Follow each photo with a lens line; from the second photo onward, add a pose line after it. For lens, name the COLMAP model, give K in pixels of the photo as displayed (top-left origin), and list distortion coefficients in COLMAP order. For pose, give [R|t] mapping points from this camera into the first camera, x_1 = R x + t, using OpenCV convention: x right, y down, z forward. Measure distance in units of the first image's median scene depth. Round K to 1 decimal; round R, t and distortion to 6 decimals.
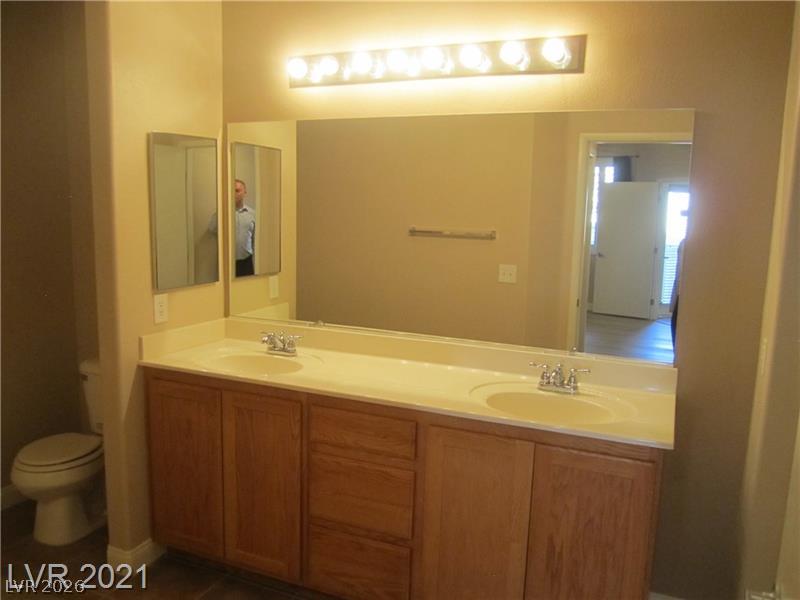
lens RADIAL K [[652.1, 0, 401.2], [0, 652.1, 300.8], [0, 0, 1]] dist [-0.056810, -0.008586]
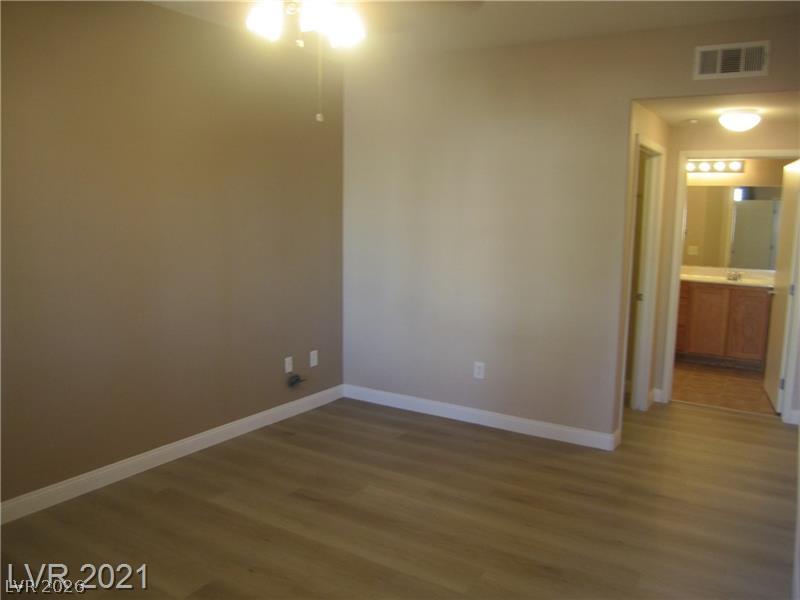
lens RADIAL K [[652.1, 0, 398.9], [0, 652.1, 300.1], [0, 0, 1]] dist [-0.056810, -0.008586]
pose [[0.987847, 0.016019, -0.154602, -0.816324], [-0.017872, 0.999784, -0.010605, 0.288169], [0.154399, 0.013240, 0.987920, -2.129985]]
